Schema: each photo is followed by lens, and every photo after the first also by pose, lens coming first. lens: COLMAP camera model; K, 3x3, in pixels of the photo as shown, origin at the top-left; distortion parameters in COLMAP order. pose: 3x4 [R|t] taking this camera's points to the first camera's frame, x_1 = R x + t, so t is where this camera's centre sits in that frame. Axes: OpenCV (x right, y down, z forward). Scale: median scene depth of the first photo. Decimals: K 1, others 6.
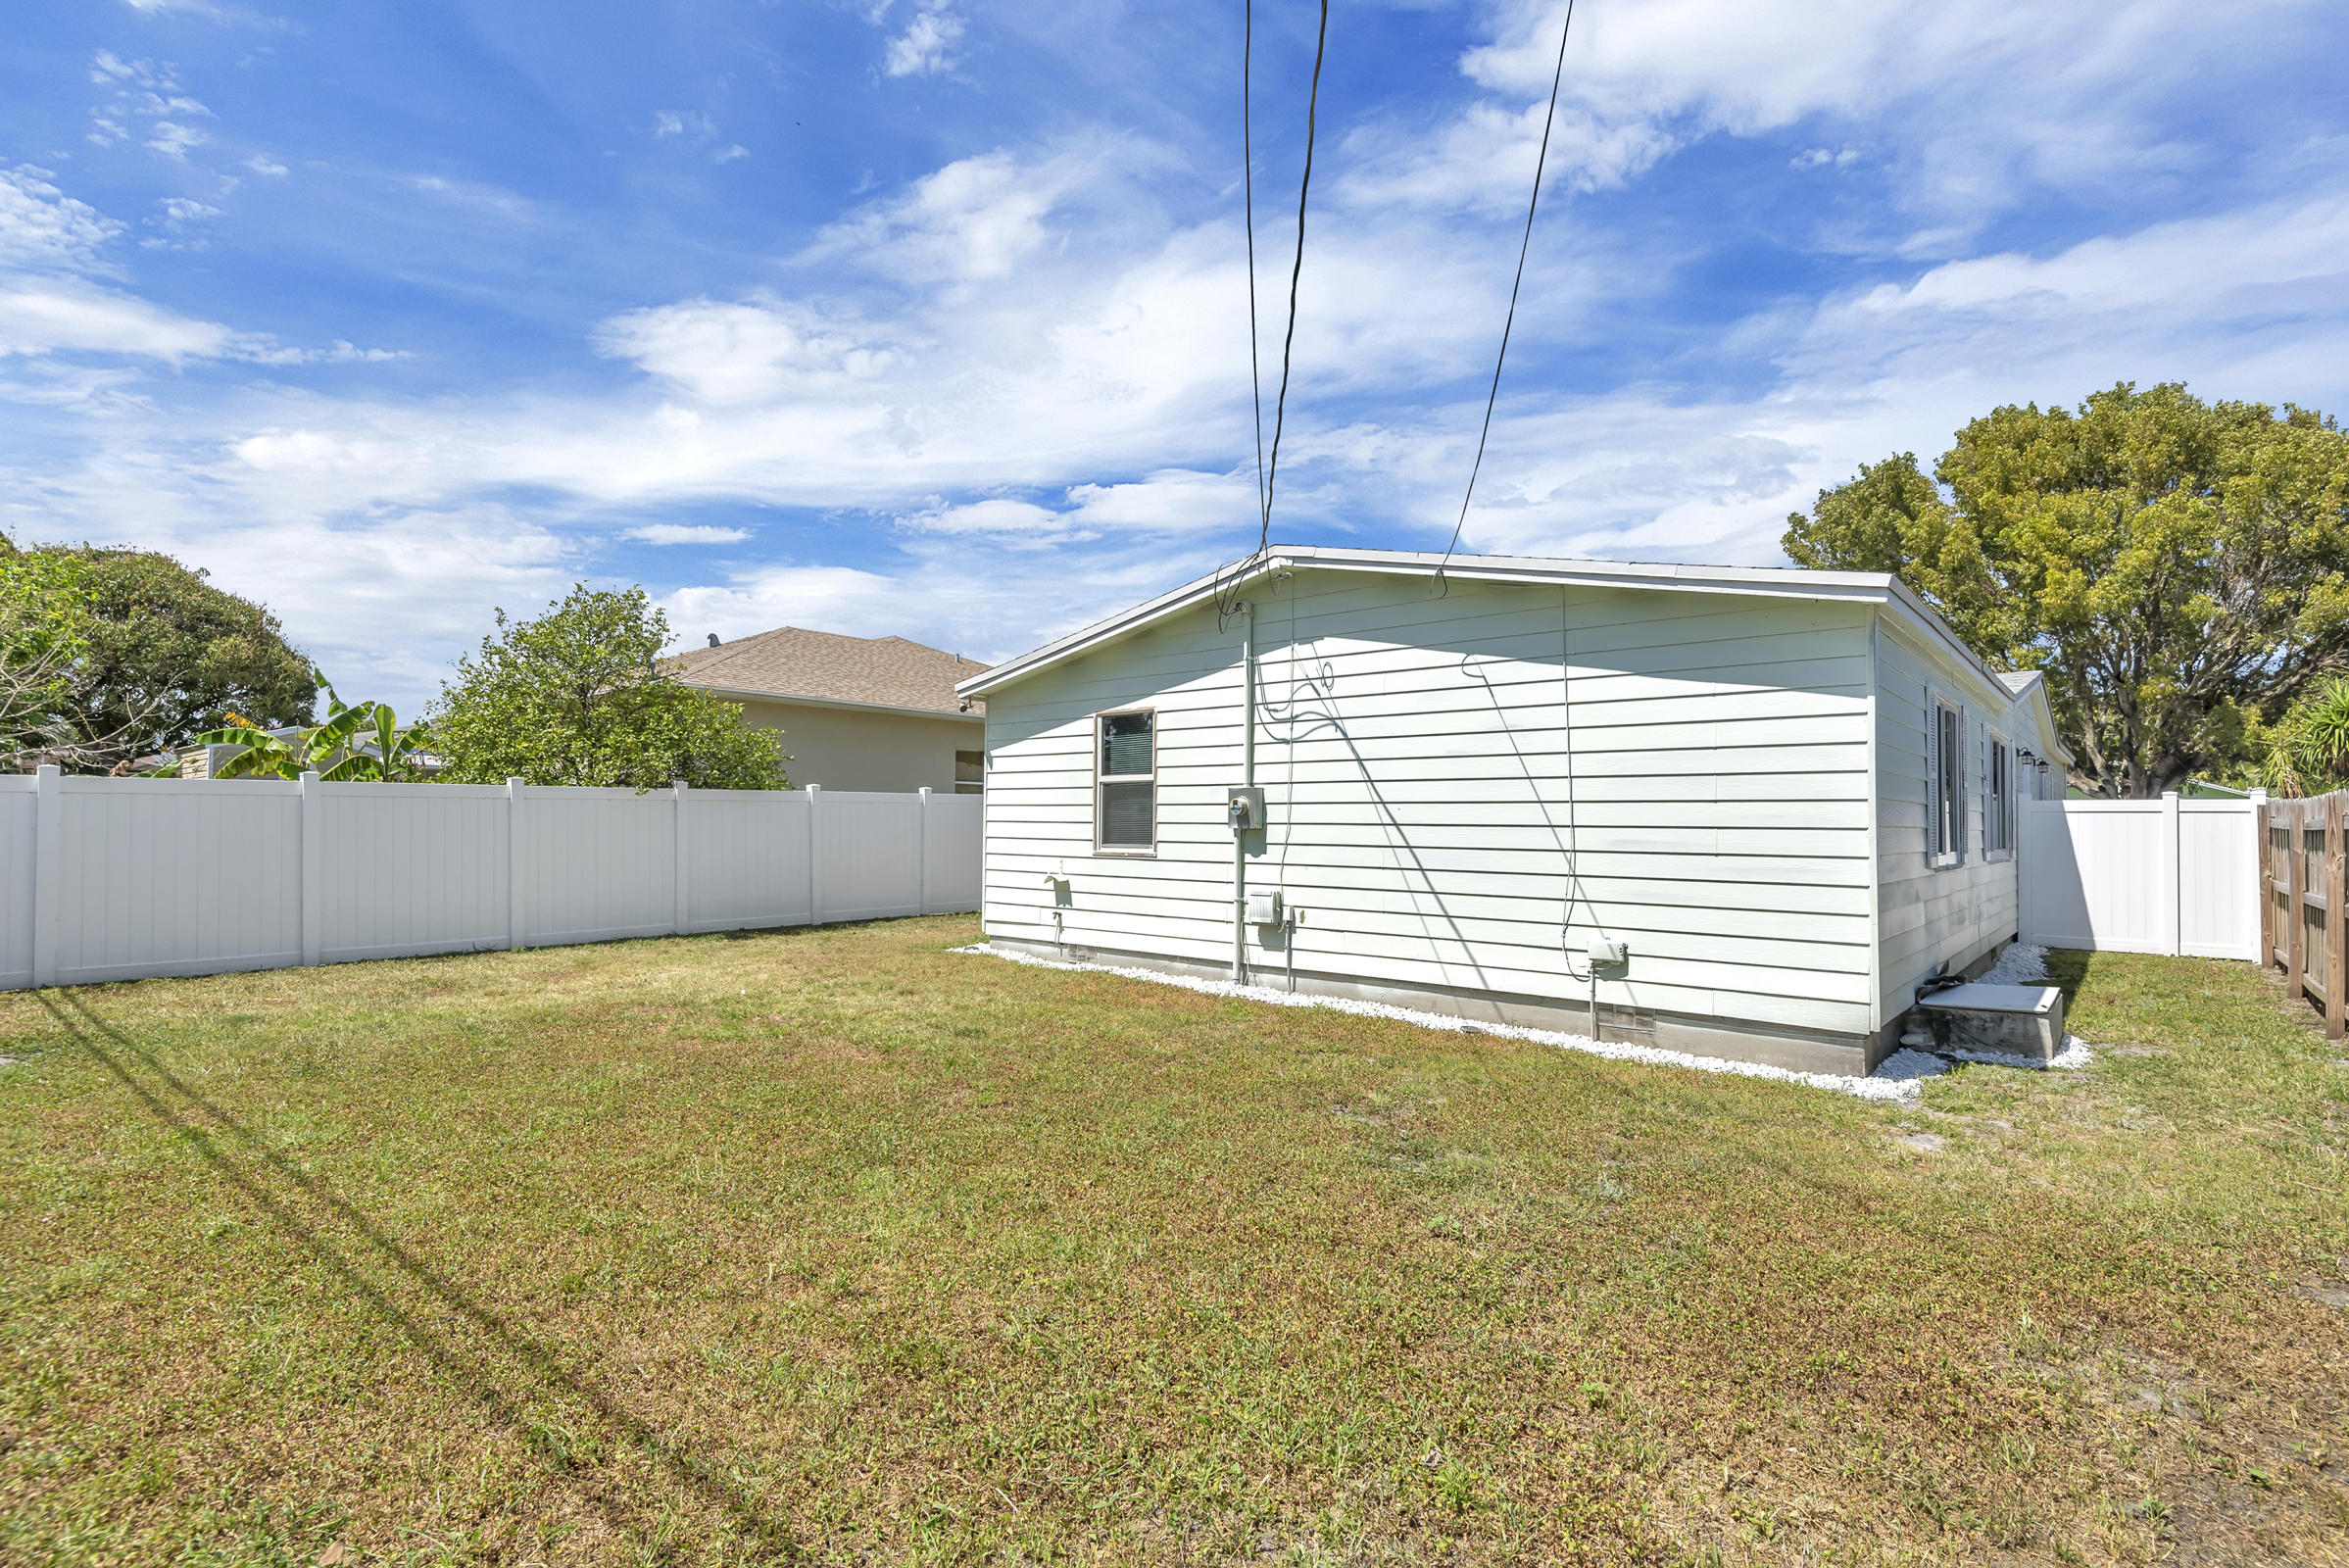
lens RADIAL K [[1079.9, 0, 1173.2], [0, 1079.9, 804.8], [0, 0, 1]] dist [0.034798, -0.000146]
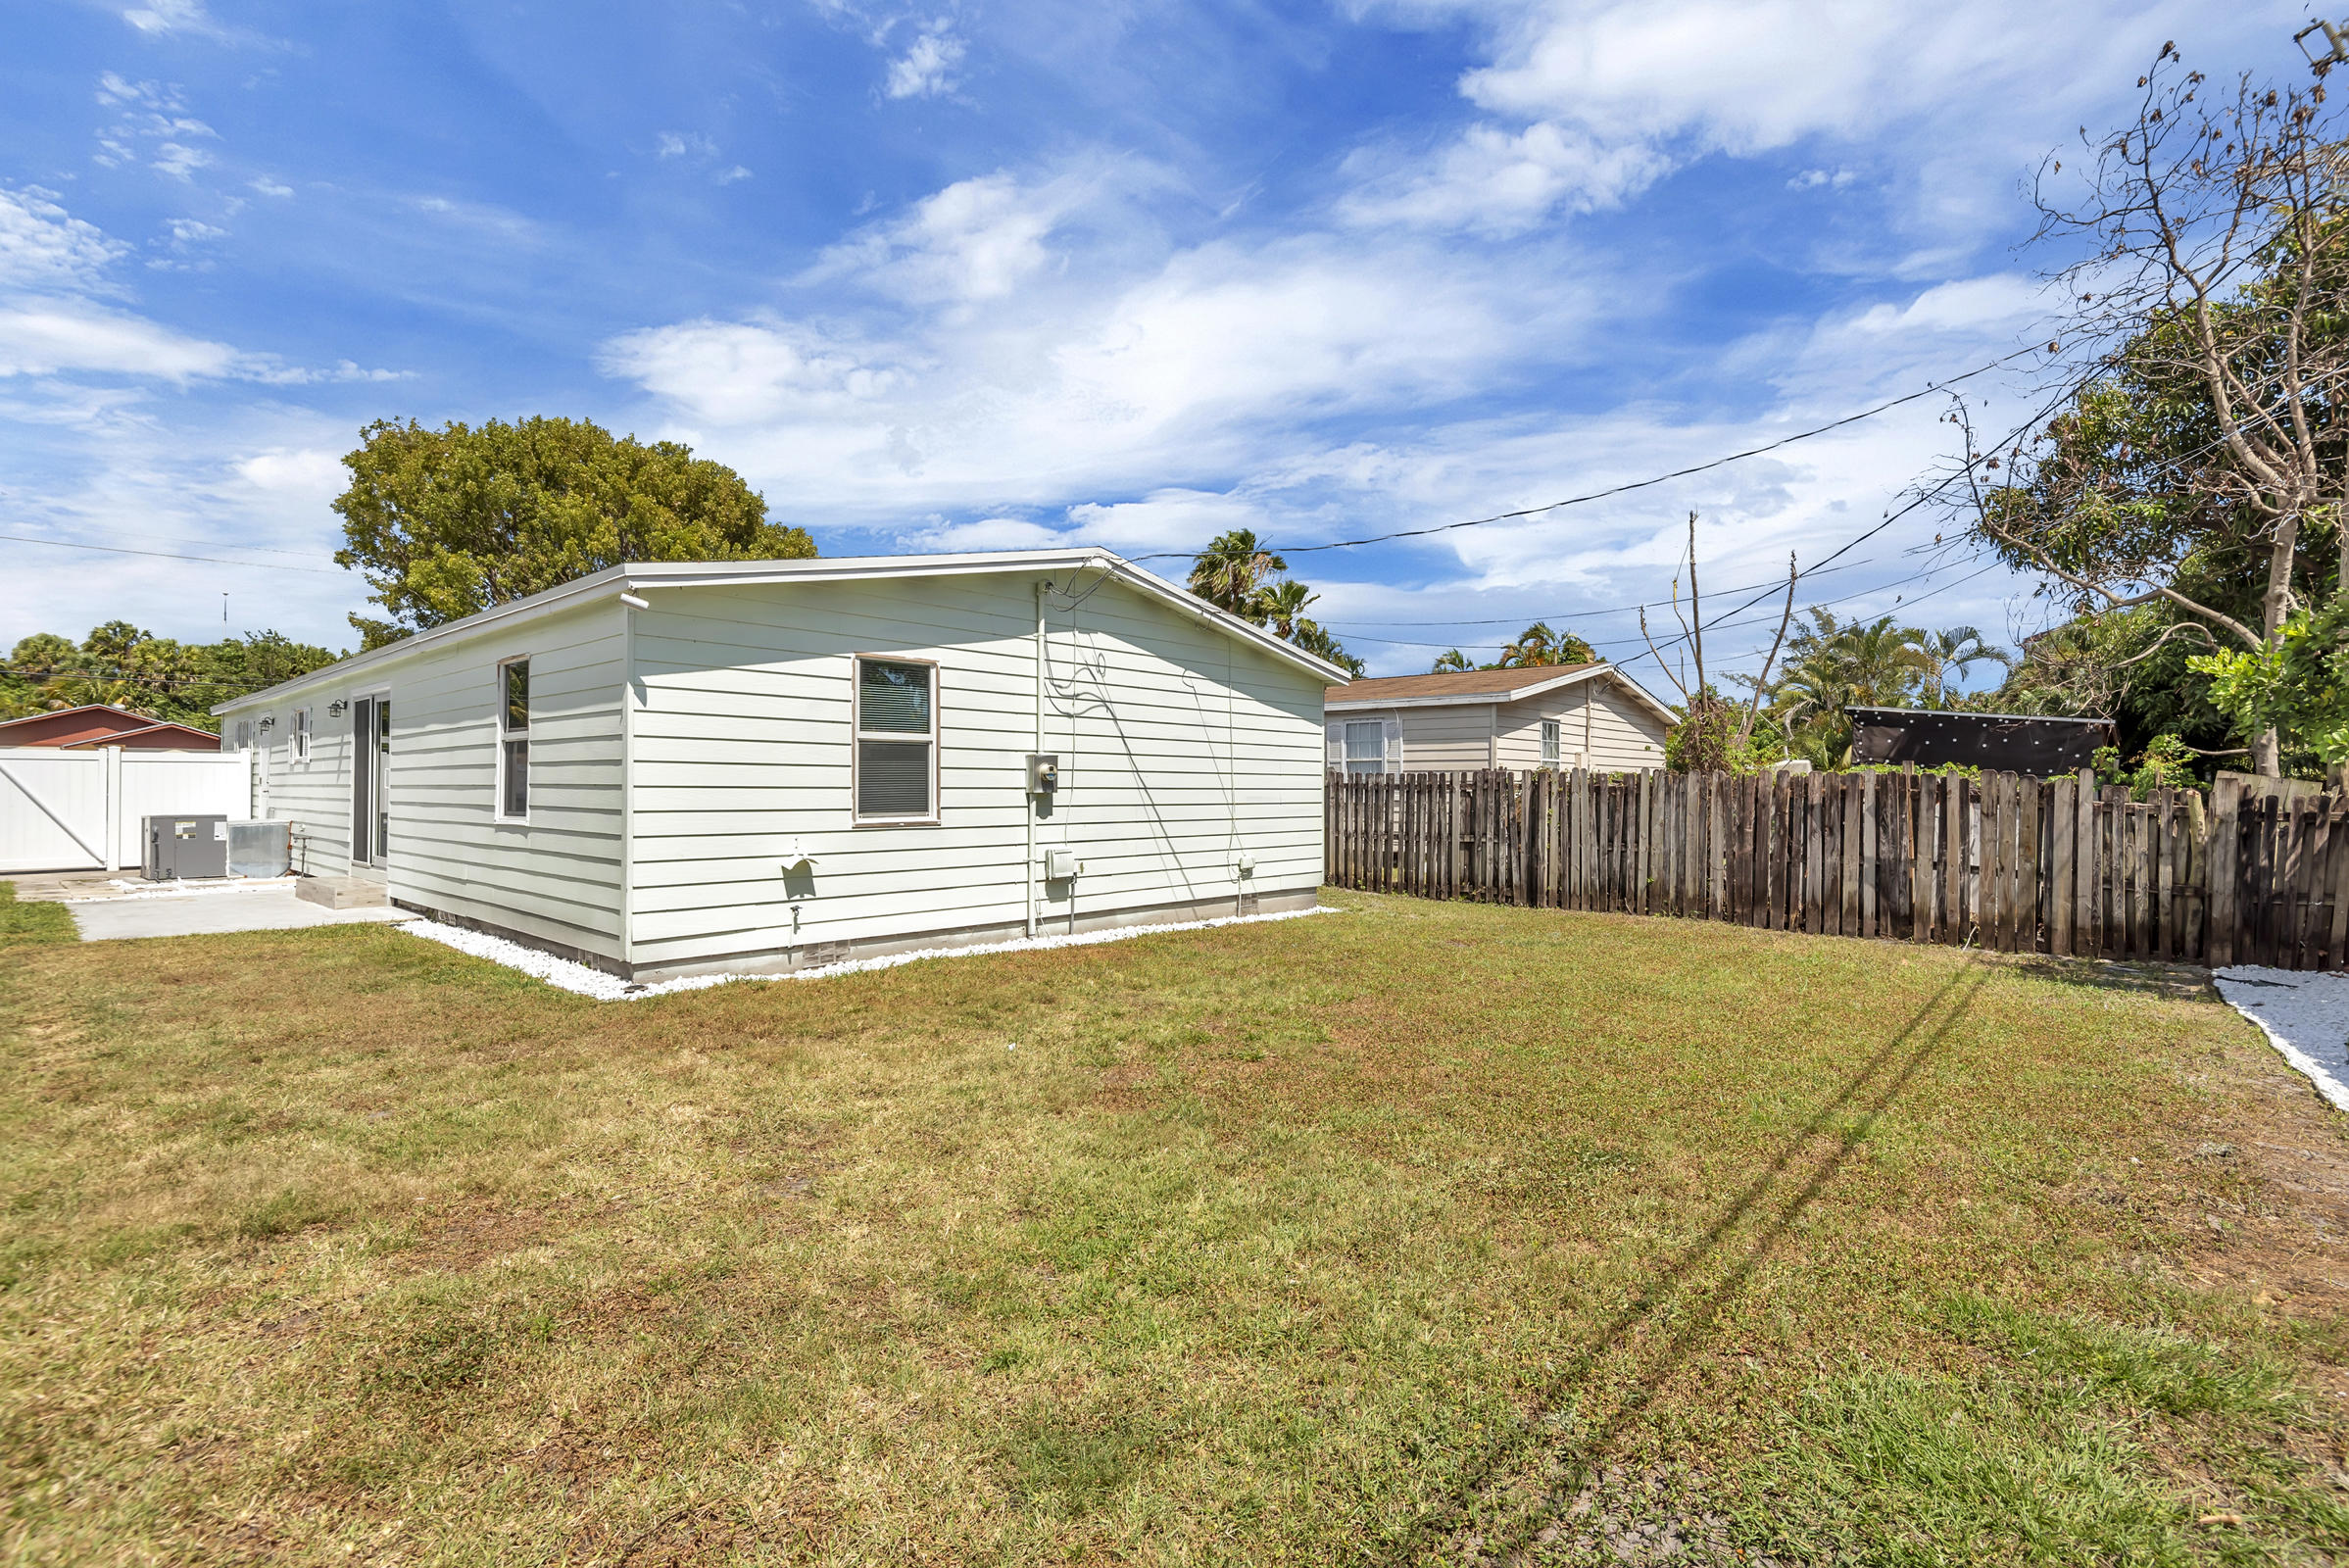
lens RADIAL K [[1079.9, 0, 1172.3], [0, 1079.9, 780.3], [0, 0, 1]] dist [0.034798, -0.000146]
pose [[0.031990, -0.002193, 0.999486, -1.009833], [-0.022462, 0.999743, 0.002912, 0.003527], [-0.999236, -0.022544, 0.031933, 0.840748]]
